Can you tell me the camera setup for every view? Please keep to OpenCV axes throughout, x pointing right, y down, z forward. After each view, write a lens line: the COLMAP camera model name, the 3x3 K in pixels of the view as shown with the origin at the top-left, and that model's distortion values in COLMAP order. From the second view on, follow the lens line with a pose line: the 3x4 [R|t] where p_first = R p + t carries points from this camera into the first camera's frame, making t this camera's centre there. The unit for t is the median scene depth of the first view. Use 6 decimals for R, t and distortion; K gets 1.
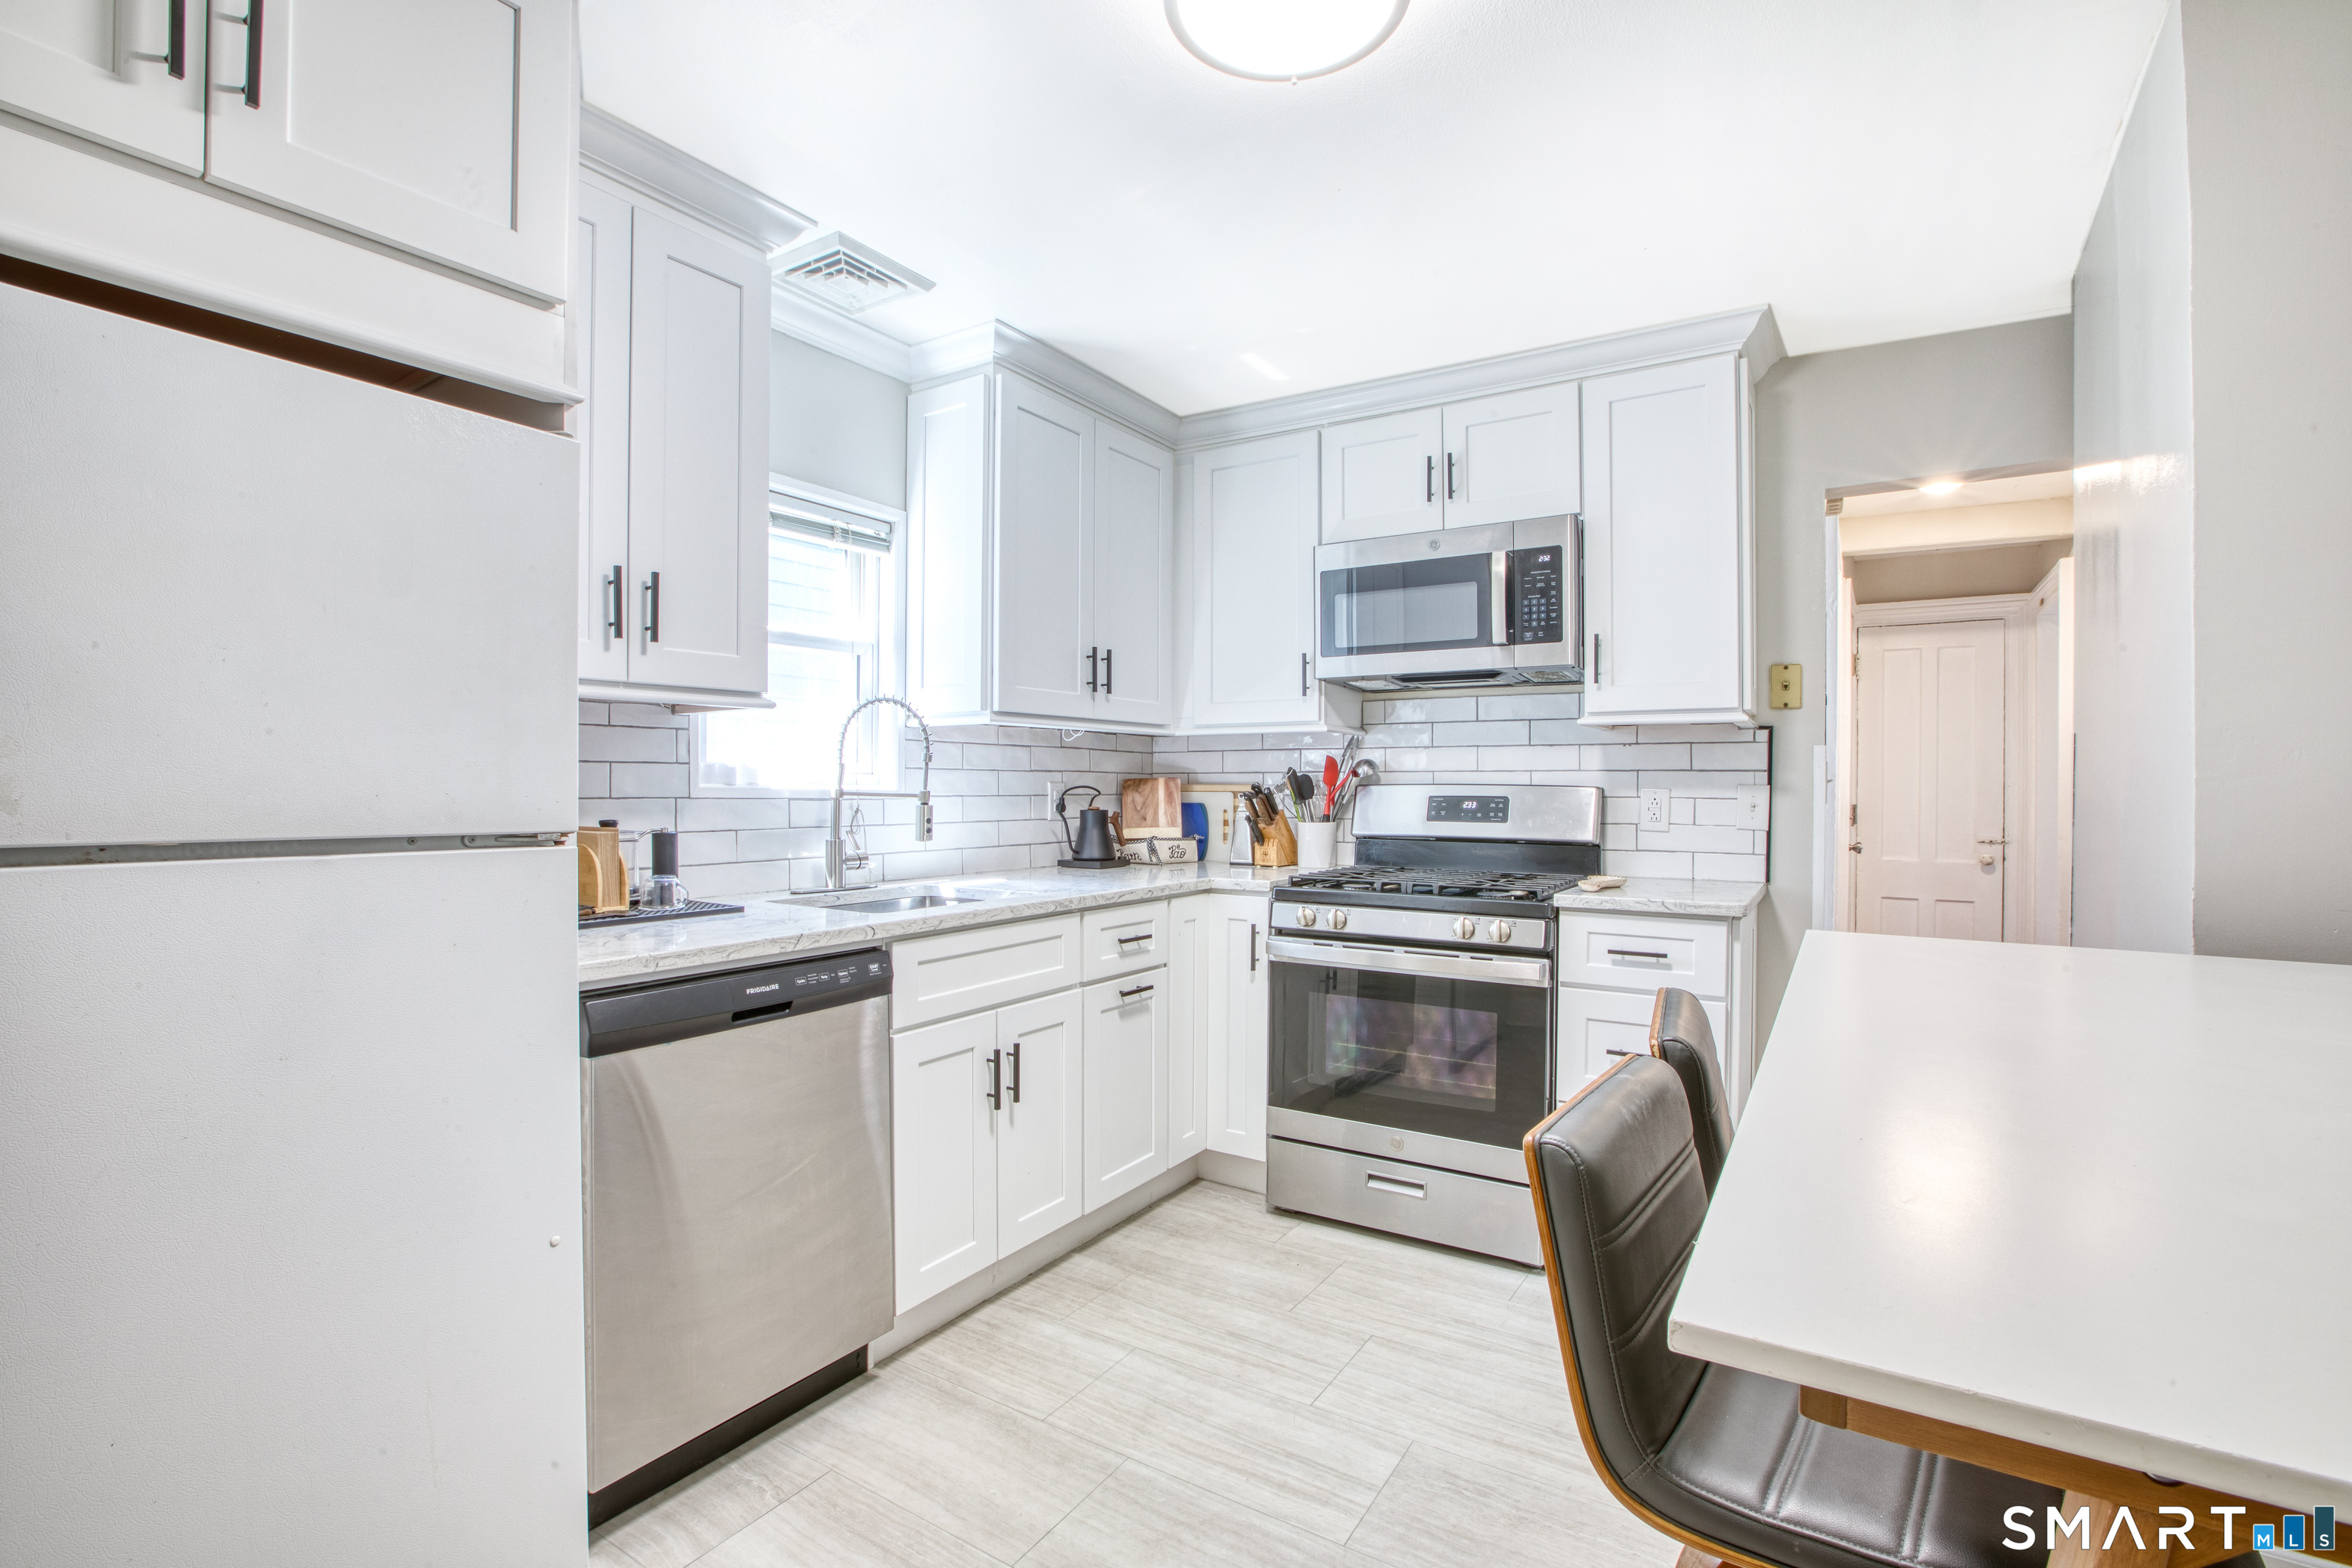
lens RADIAL K [[1083.3, 0, 1176.0], [0, 1083.3, 784.0], [0, 0, 1]] dist [-0.030306, 0.000075]
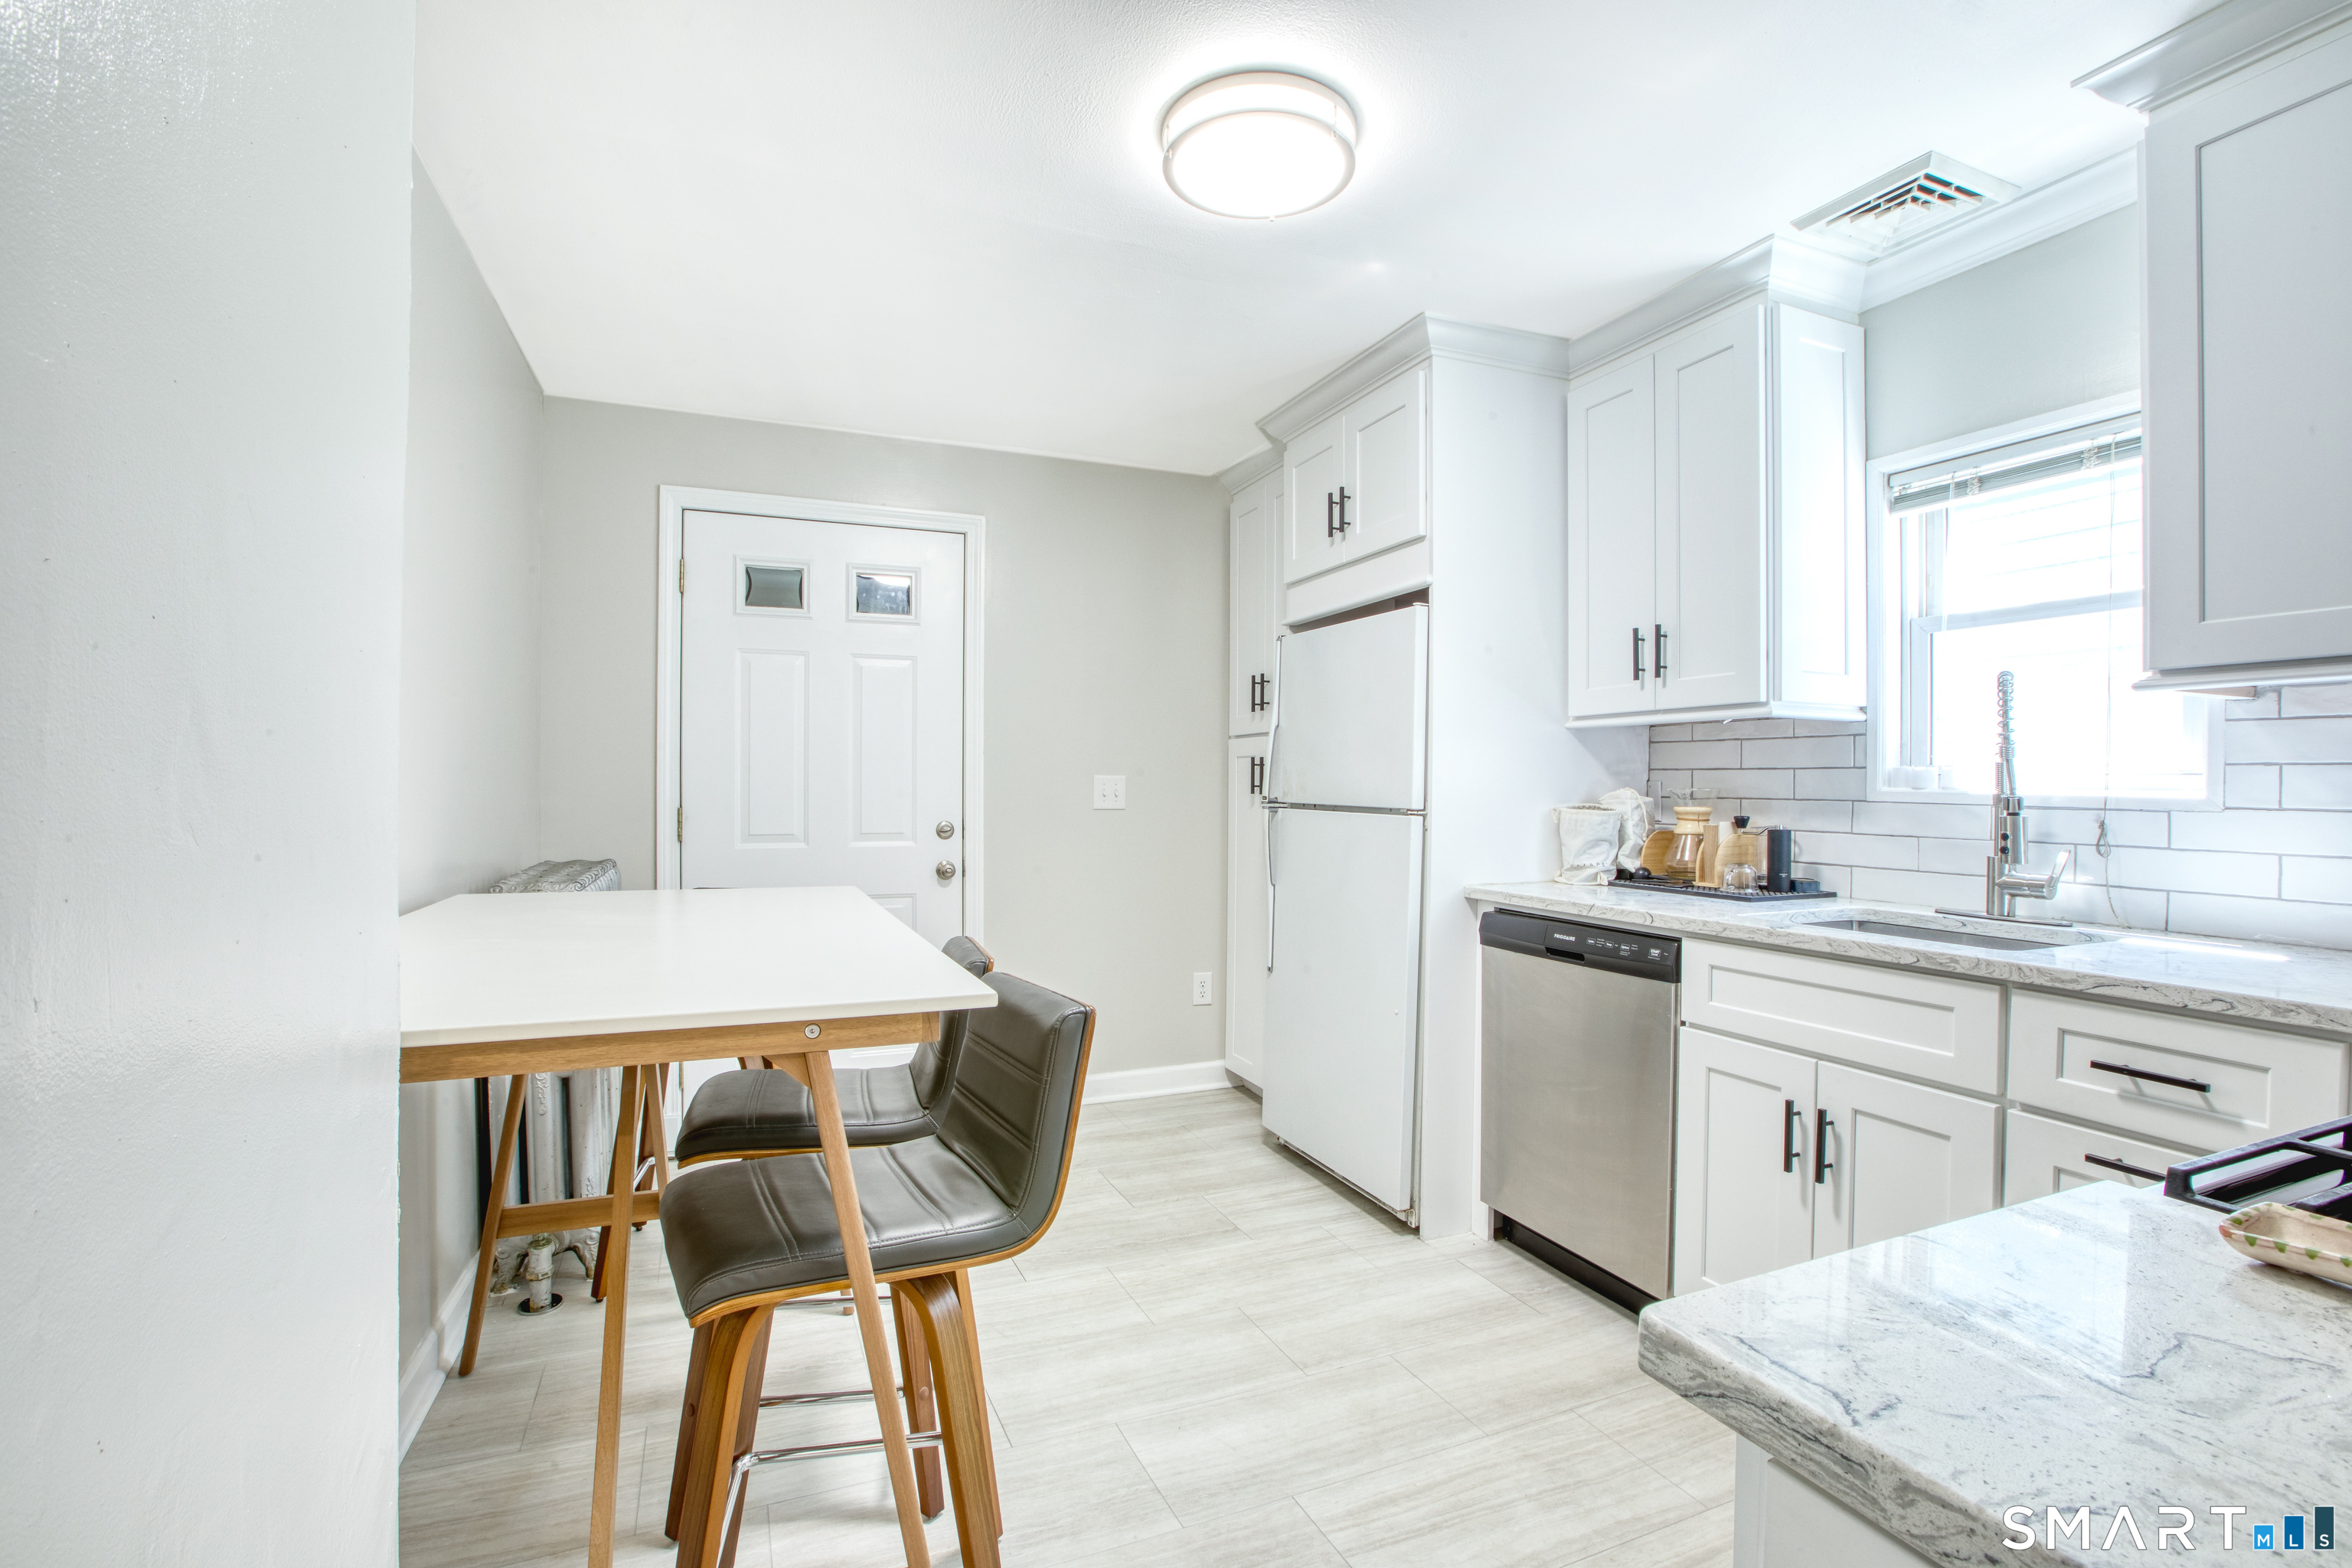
lens RADIAL K [[1083.3, 0, 1176.0], [0, 1083.3, 784.0], [0, 0, 1]] dist [-0.030306, 0.000075]
pose [[-0.568001, -0.008697, -0.822982, 0.898904], [-0.009103, 0.999949, -0.004284, 0.008383], [0.822978, 0.005058, -0.568051, 1.225014]]
